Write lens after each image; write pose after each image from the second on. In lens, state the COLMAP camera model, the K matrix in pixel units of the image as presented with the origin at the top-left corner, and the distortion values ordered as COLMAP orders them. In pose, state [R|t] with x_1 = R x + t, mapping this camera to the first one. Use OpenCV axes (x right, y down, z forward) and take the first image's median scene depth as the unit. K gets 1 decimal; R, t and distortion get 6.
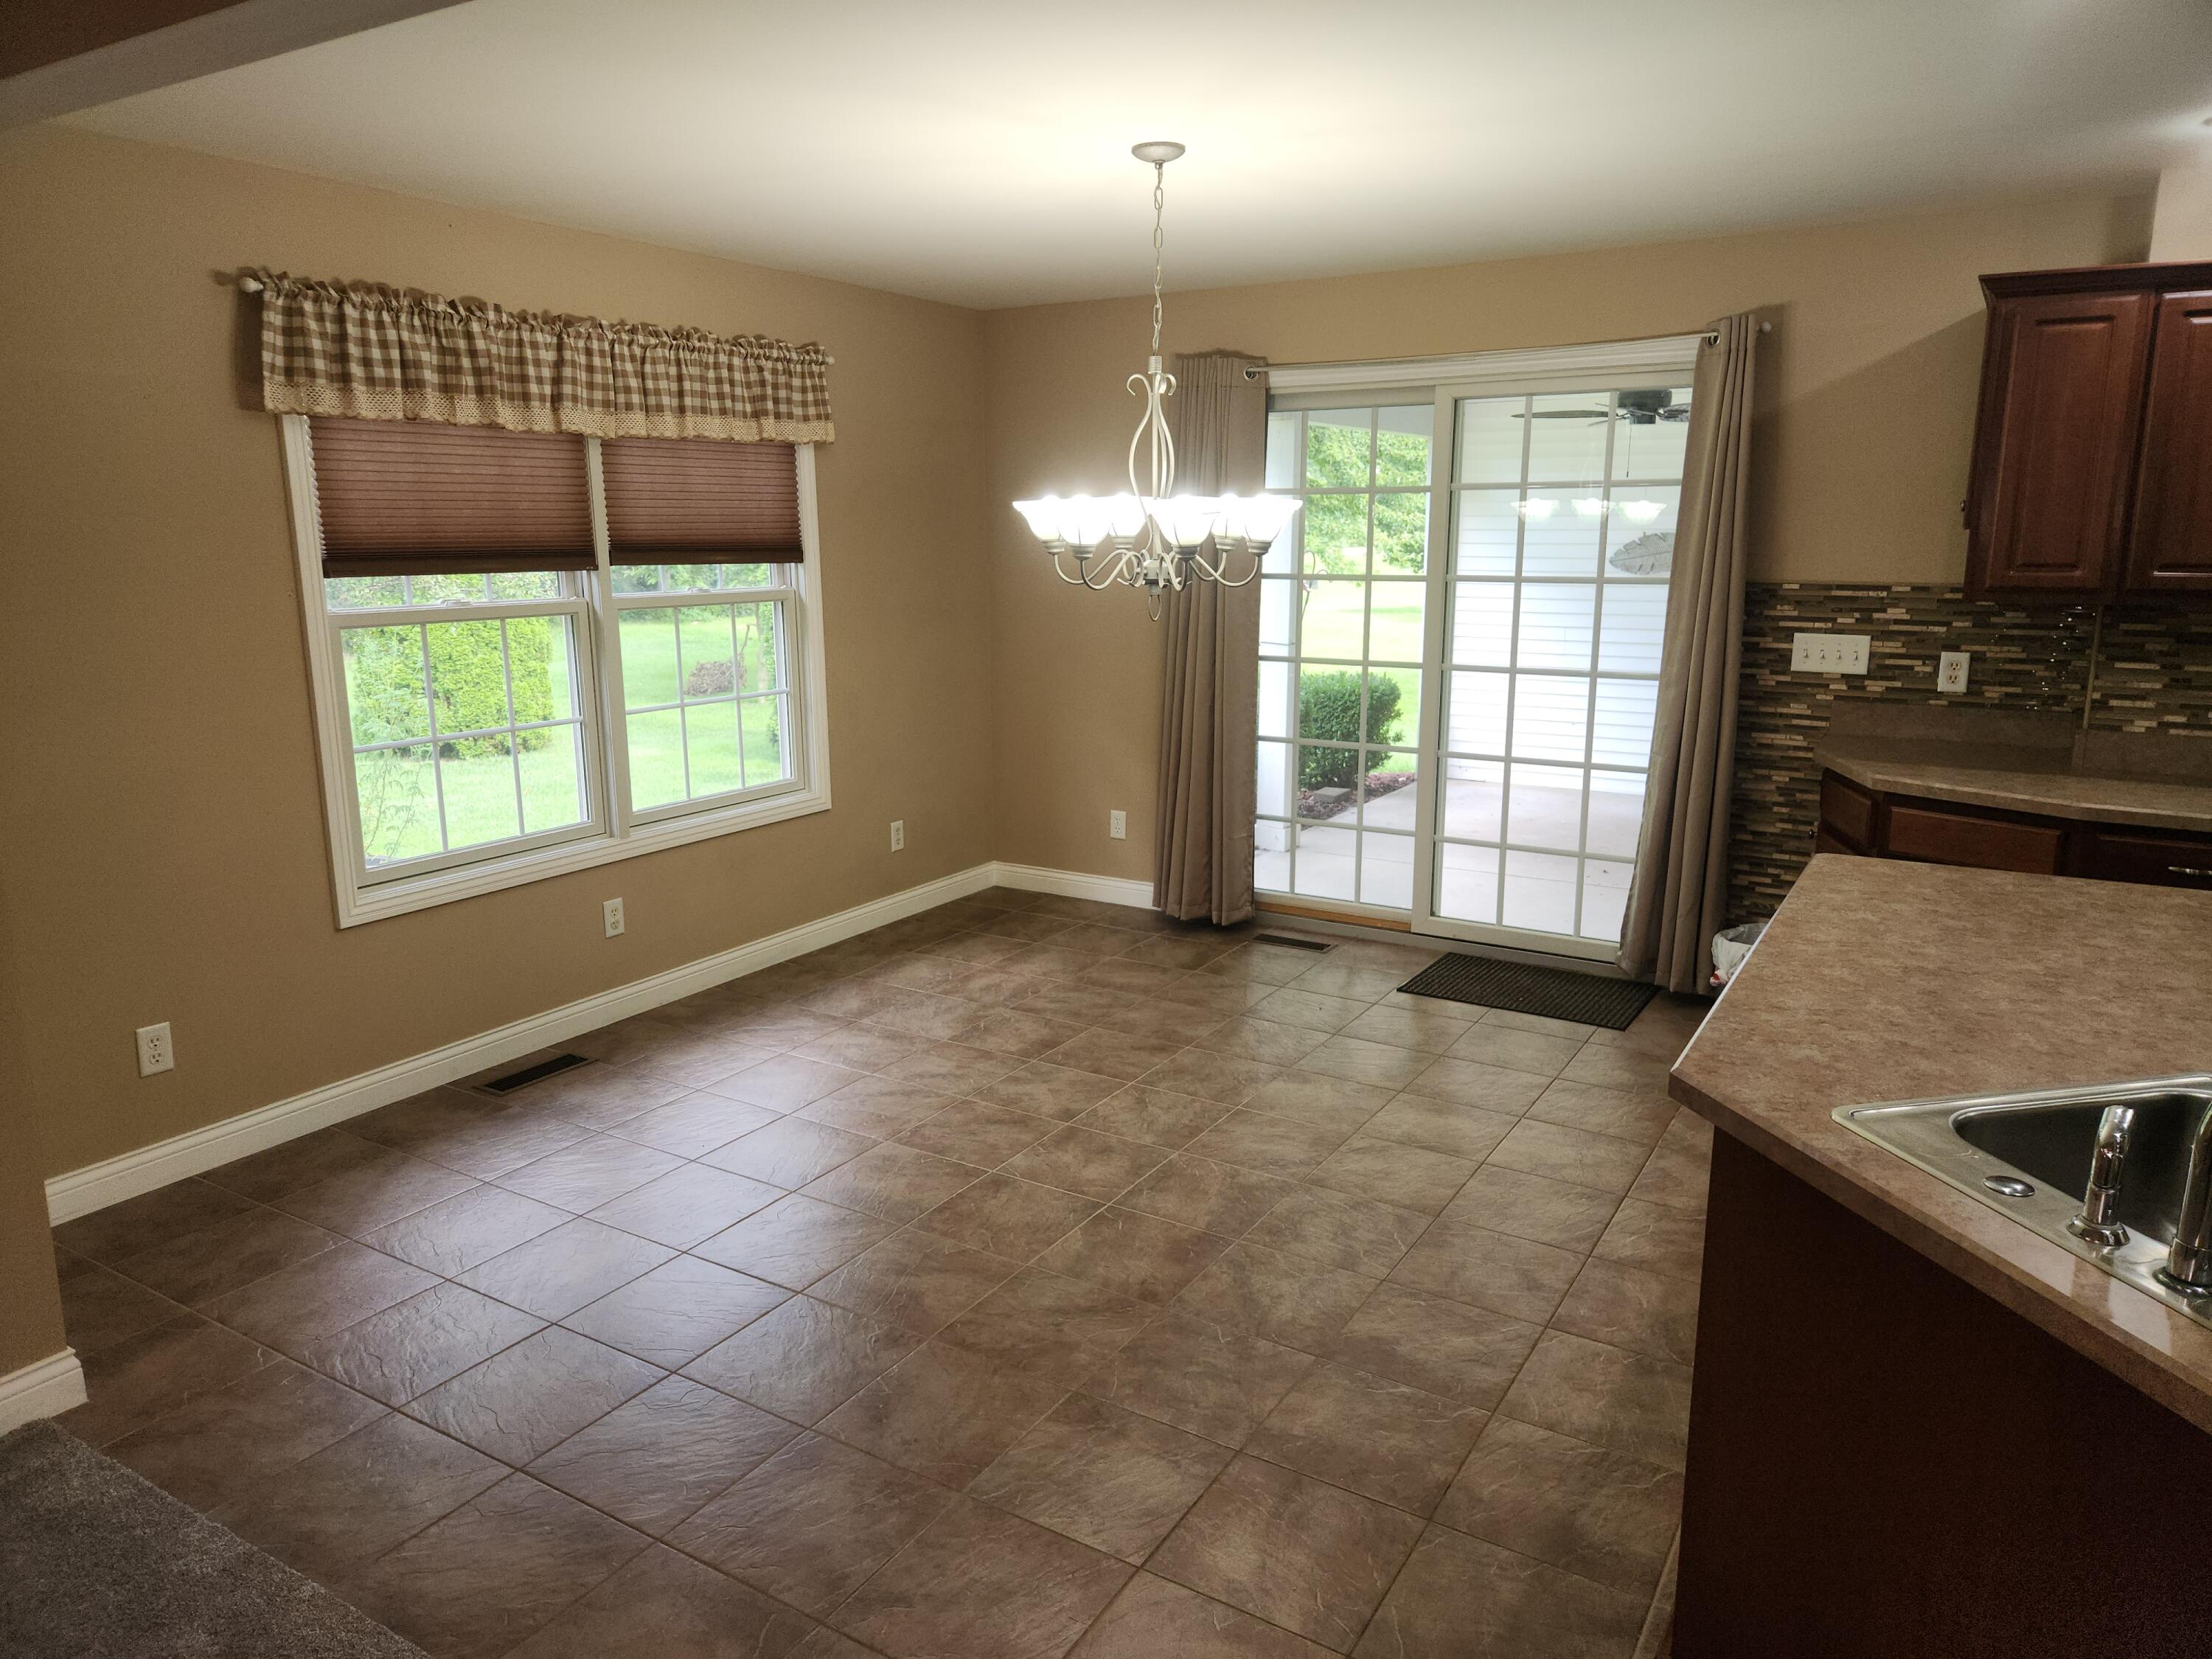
lens RADIAL K [[1477.8, 0, 1108.7], [0, 1477.8, 819.8], [0, 0, 1]] dist [0.055628, -0.021213]
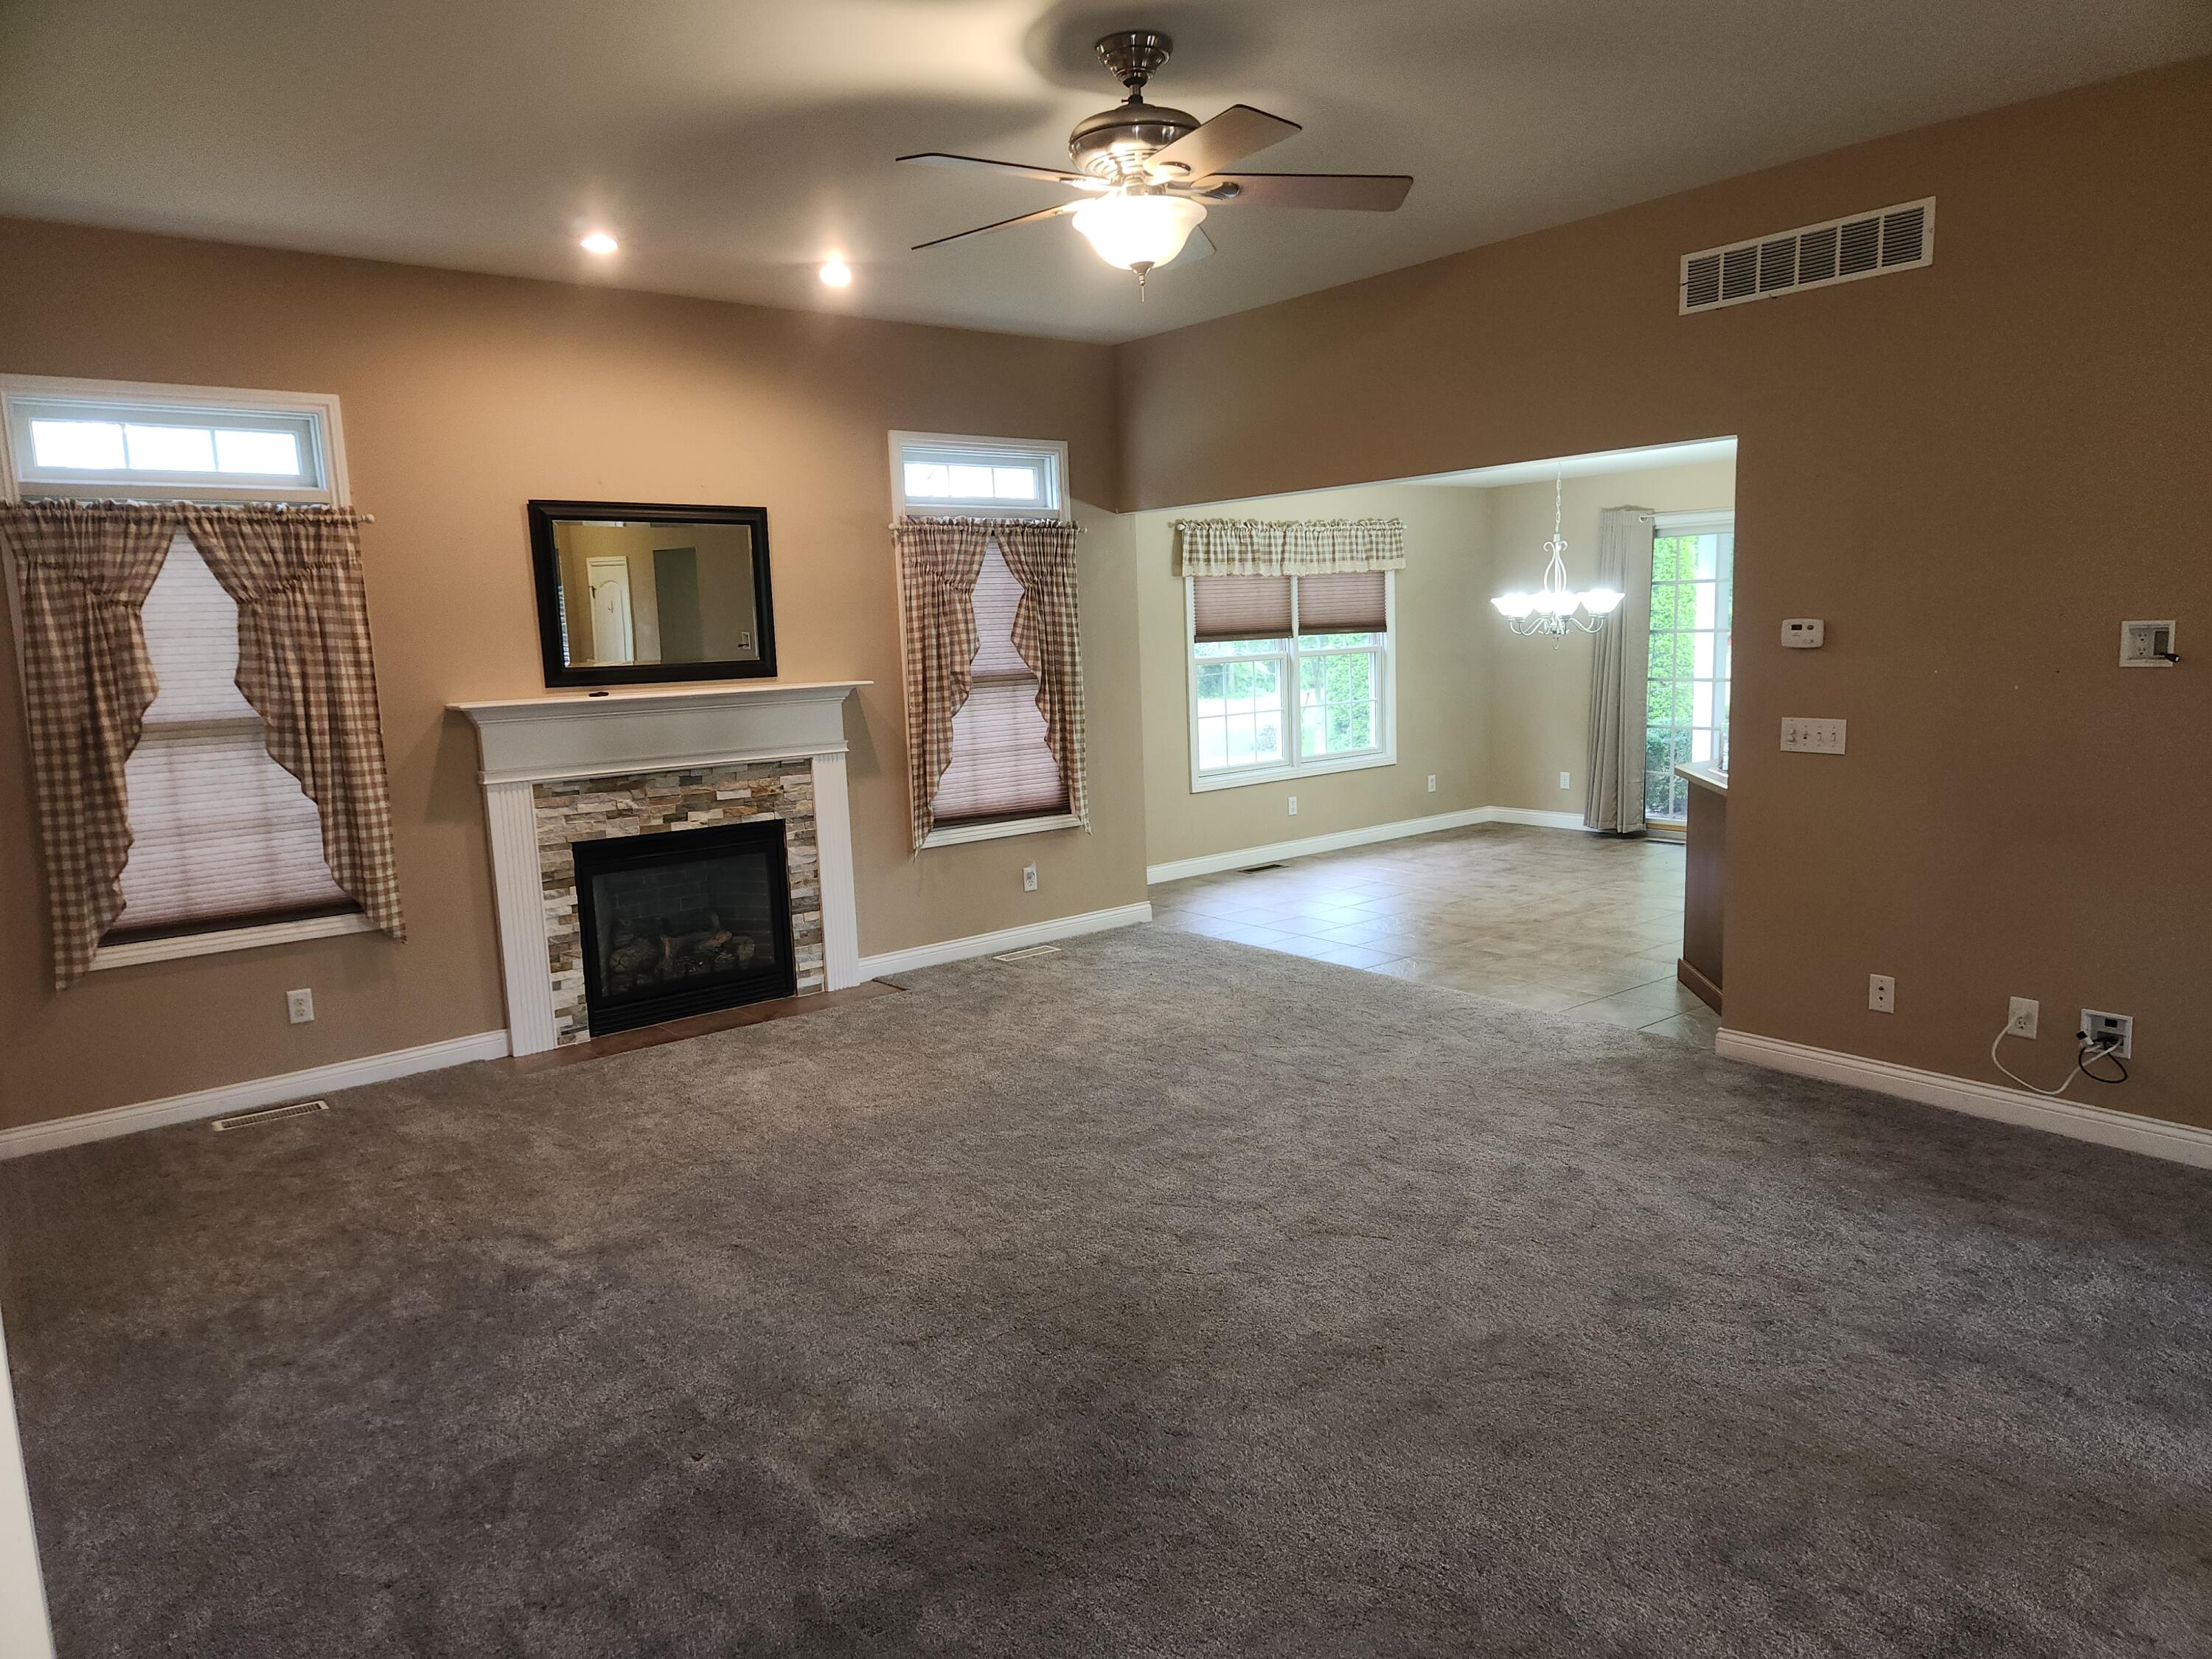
lens RADIAL K [[1477.8, 0, 1117.1], [0, 1477.8, 835.4], [0, 0, 1]] dist [0.055628, -0.021213]
pose [[0.940603, 0.018059, -0.339027, 0.138540], [-0.033513, 0.998646, -0.039785, 0.204561], [0.337850, 0.048784, 0.939935, -1.047272]]
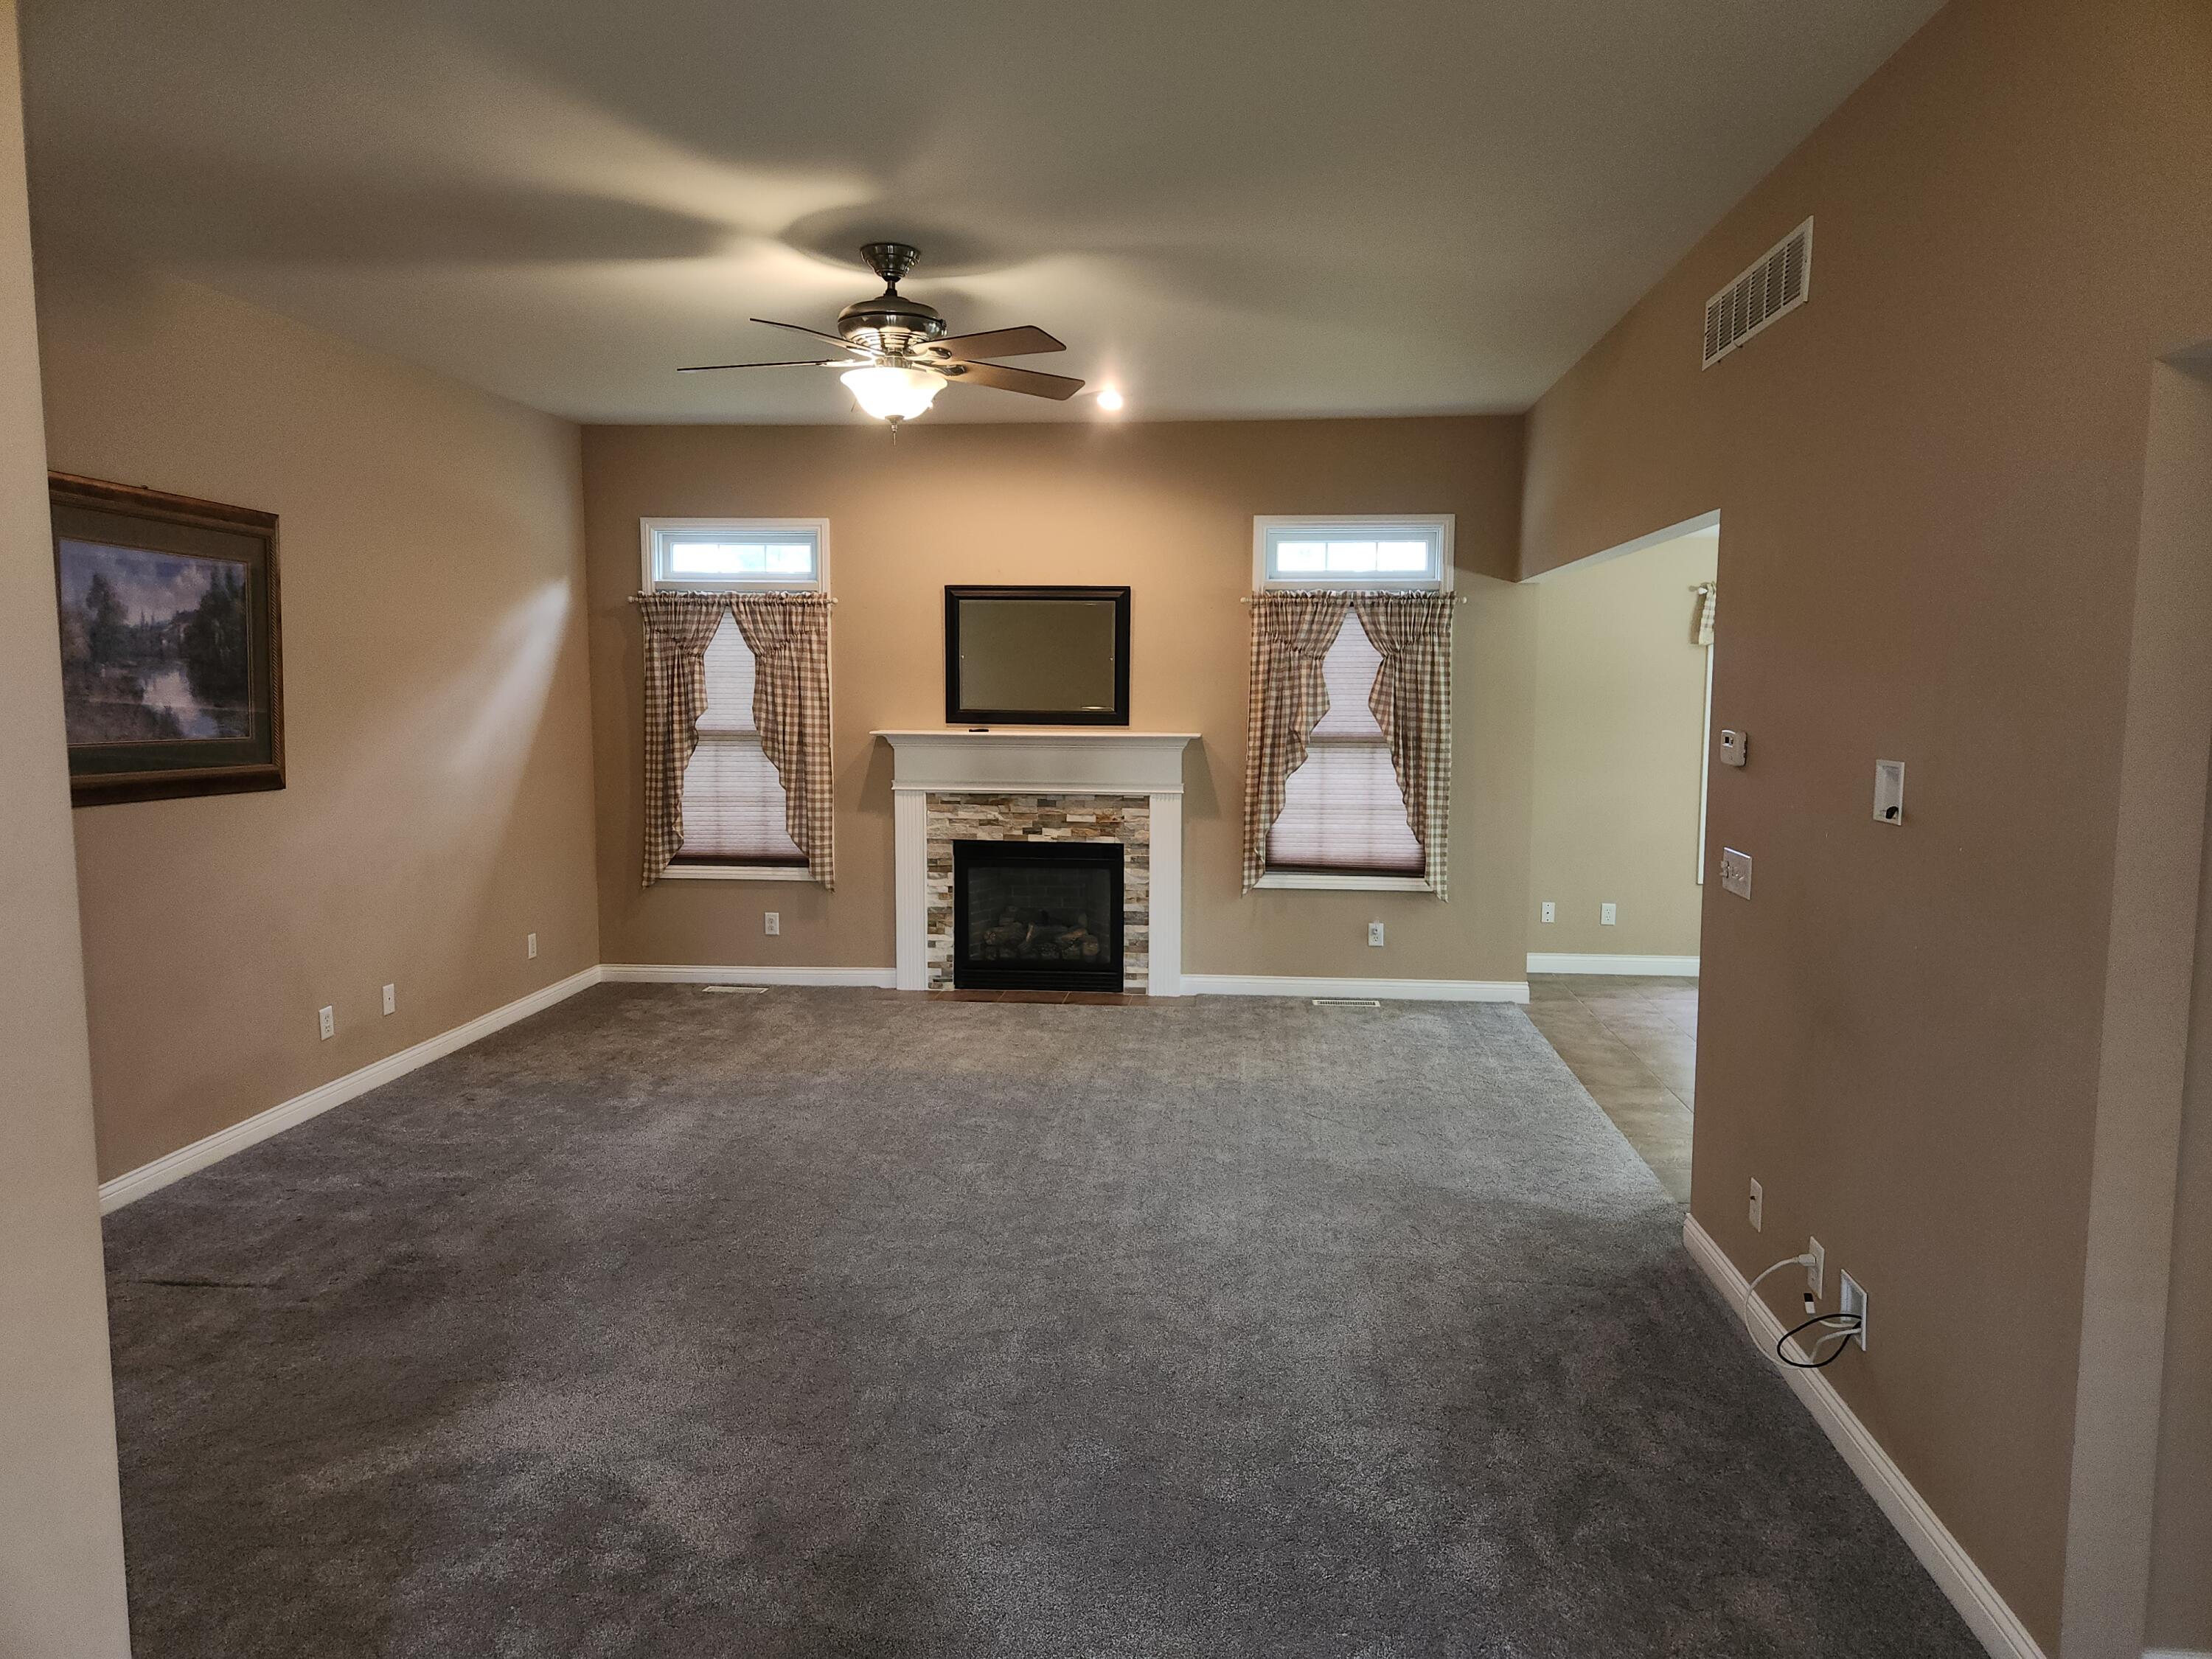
lens RADIAL K [[1477.8, 0, 1105.9], [0, 1477.8, 838.2], [0, 0, 1]] dist [0.055628, -0.021213]
pose [[0.430737, 0.103019, -0.896579, 0.873498], [-0.183100, 0.982778, 0.024958, 0.097104], [0.883708, 0.153413, 0.442181, -0.584681]]
